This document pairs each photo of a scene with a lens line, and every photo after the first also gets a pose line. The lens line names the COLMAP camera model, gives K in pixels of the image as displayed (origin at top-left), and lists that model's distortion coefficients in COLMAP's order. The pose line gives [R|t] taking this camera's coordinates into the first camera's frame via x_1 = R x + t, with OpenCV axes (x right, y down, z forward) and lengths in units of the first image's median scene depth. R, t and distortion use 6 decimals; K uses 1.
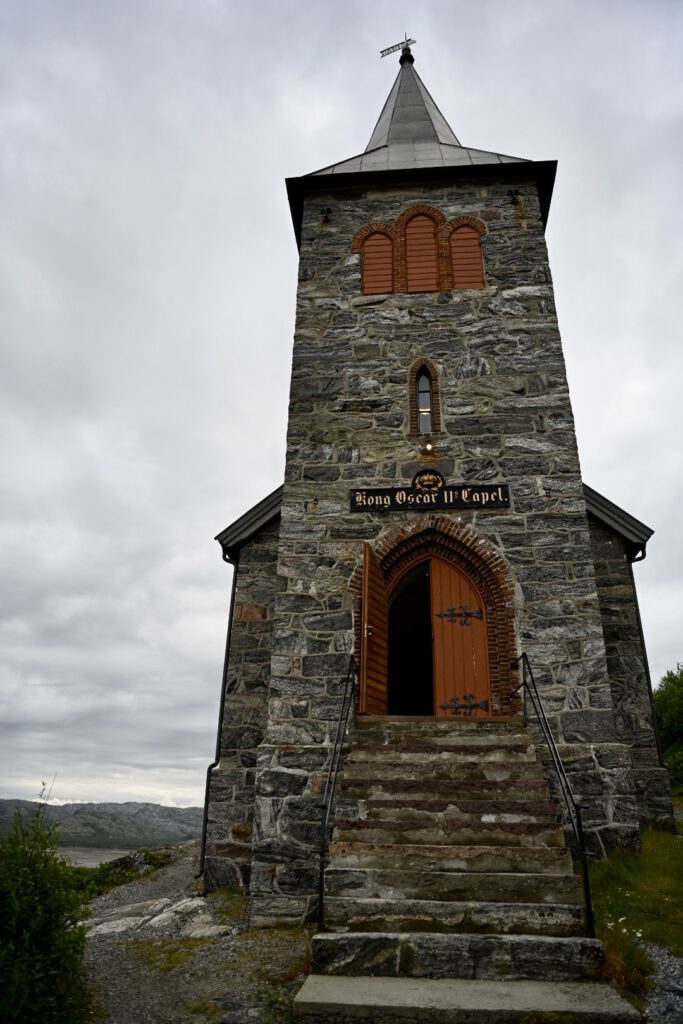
lens RADIAL K [[700.1, 0, 341.8], [0, 700.1, 510.2], [0, 0, 1]] dist [-0.068348, -0.000050]
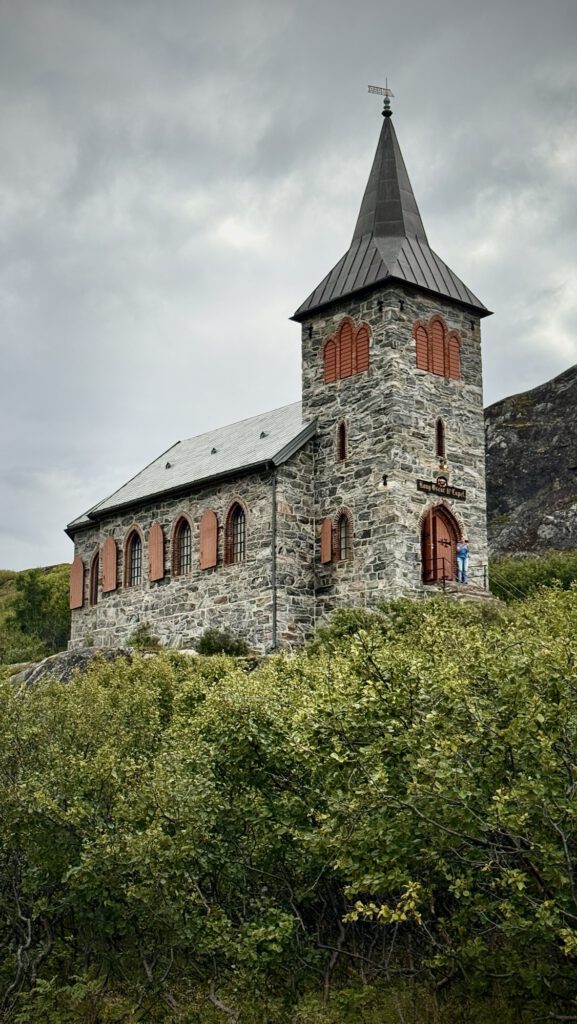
lens RADIAL K [[1441.8, 0, 288.3], [0, 1441.8, 512.2], [0, 0, 1]] dist [0.031497, 0.000000]
pose [[0.676146, 0.143163, 0.722725, -3.541435], [-0.306180, 0.946823, 0.098893, -0.256381], [-0.670135, -0.288150, 0.684024, -1.863242]]
